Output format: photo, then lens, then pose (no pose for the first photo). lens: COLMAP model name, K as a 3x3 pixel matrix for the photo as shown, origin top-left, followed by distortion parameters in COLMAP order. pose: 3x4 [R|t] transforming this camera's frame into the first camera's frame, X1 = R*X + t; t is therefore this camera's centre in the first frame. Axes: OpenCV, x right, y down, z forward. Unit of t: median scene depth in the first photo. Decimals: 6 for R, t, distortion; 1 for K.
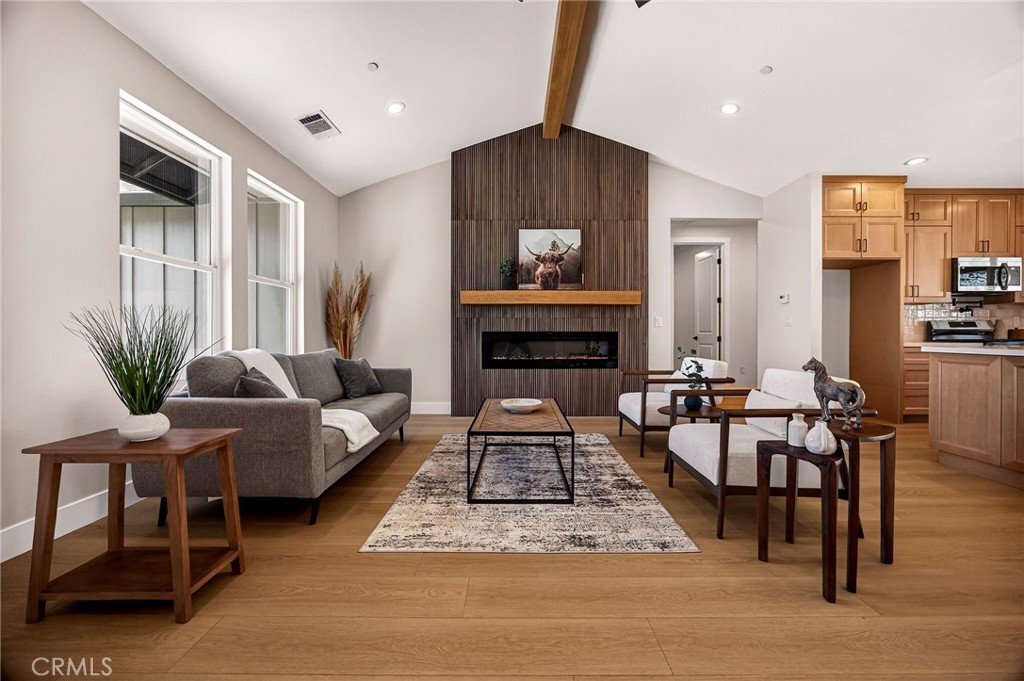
lens RADIAL K [[398.3, 0, 516.8], [0, 398.3, 336.0], [0, 0, 1]] dist [-0.028802, 0.009953]
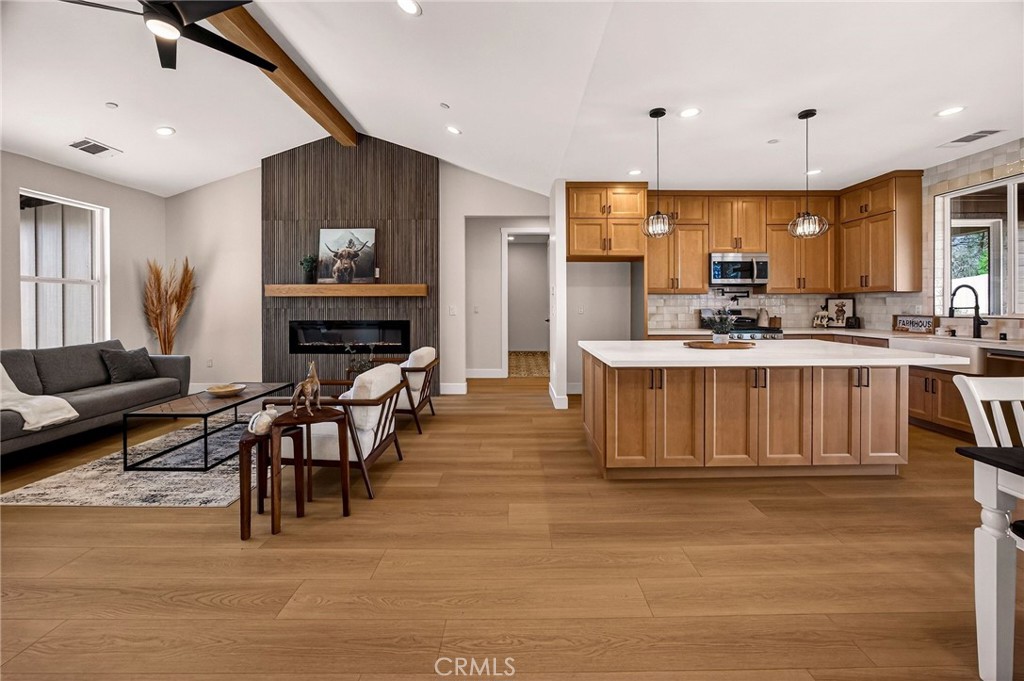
lens RADIAL K [[408.8, 0, 516.2], [0, 408.8, 308.3], [0, 0, 1]] dist [-0.009175, 0.000254]
pose [[0.999995, -0.002694, -0.001593, 0.561603], [0.002701, 0.999985, 0.004707, -0.050153], [0.001580, -0.004711, 0.999988, -0.144326]]
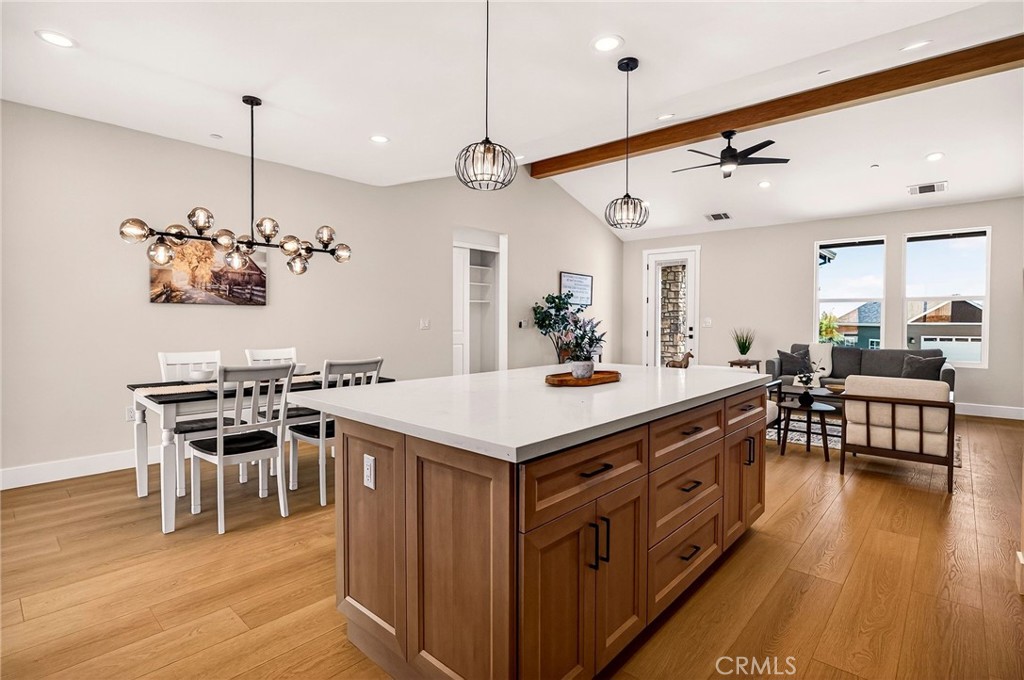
lens RADIAL K [[509.9, 0, 510.4], [0, 509.9, 328.0], [0, 0, 1]] dist [-0.012793, 0.000361]
pose [[-0.666847, 0.008508, -0.745146, 1.357094], [-0.011763, 0.999690, 0.021941, -0.054426], [0.745102, 0.023396, -0.666540, 0.831084]]
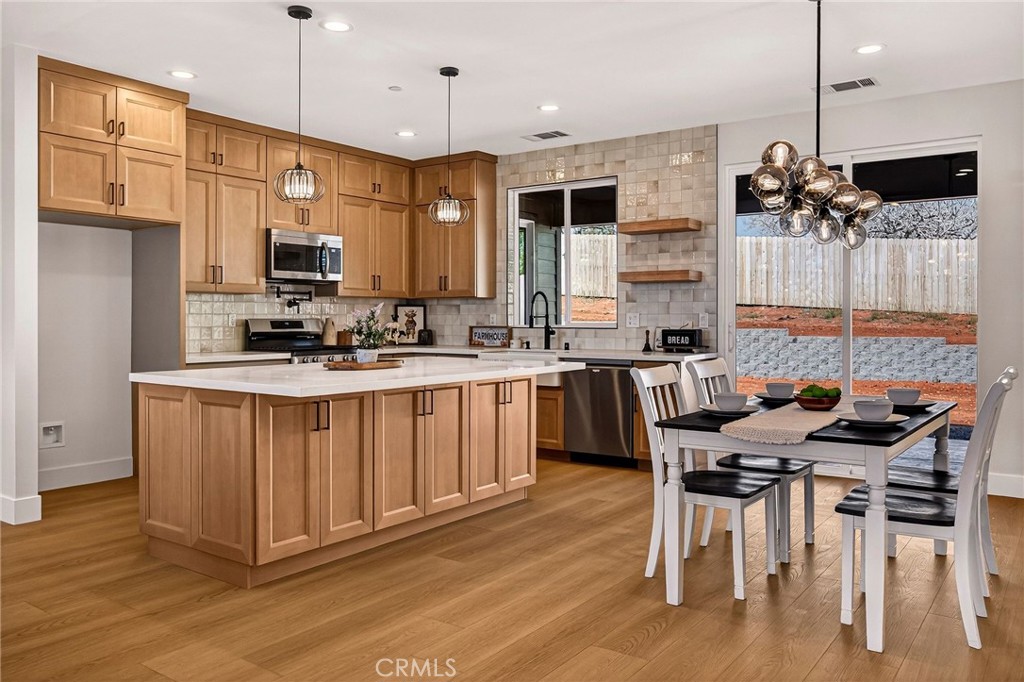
lens RADIAL K [[798.5, 0, 510.4], [0, 798.5, 319.7], [0, 0, 1]] dist [-0.005828, 0.000068]
pose [[0.595882, 0.000334, 0.803072, 0.246229], [0.001365, 0.999998, -0.001428, -0.037068], [-0.803071, 0.001947, 0.595880, -0.166029]]
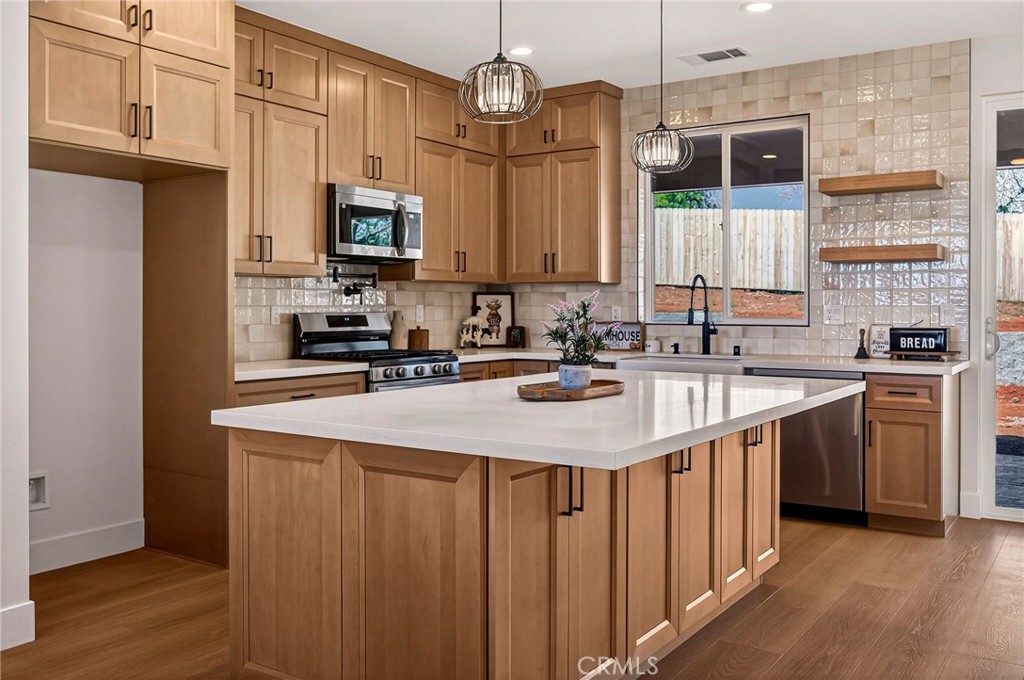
lens RADIAL K [[911.9, 0, 511.5], [0, 911.9, 309.5], [0, 0, 1]] dist [-0.010871, 0.004364]
pose [[0.565511, -0.000710, 0.824741, 0.323528], [0.001969, 0.999998, -0.000490, -0.044253], [-0.824739, 0.001901, 0.565511, 0.188420]]
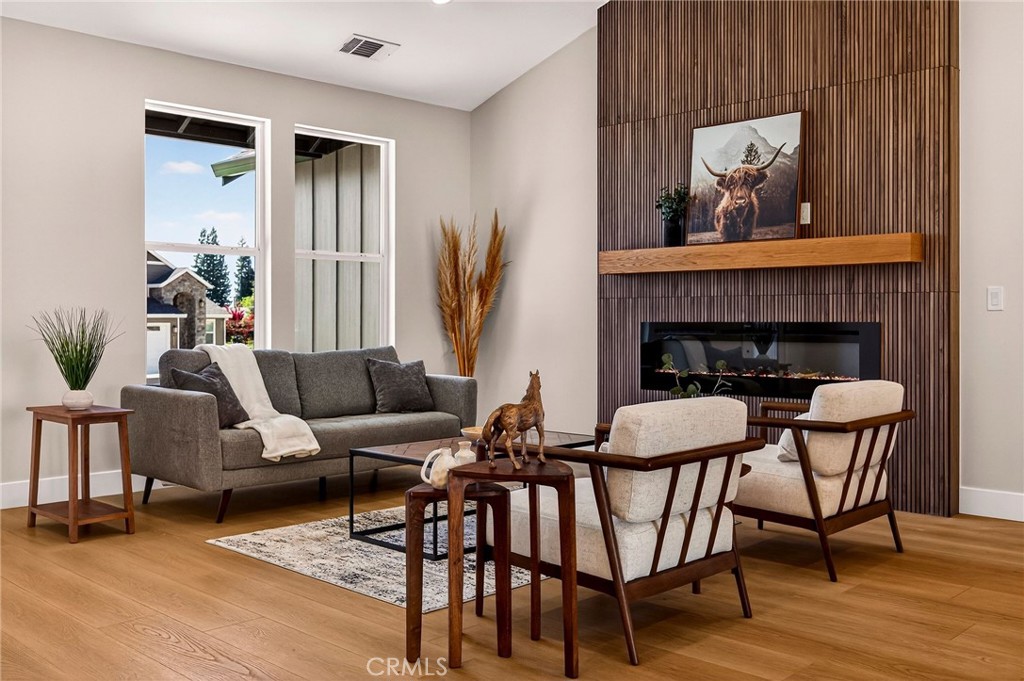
lens RADIAL K [[967.7, 0, 498.7], [0, 967.7, 327.7], [0, 0, 1]] dist [-0.050478, 0.005034]
pose [[0.708773, 0.004984, -0.705419, 0.734364], [-0.002671, 0.999987, 0.004381, -0.009725], [0.705431, -0.001221, 0.708777, -0.093052]]
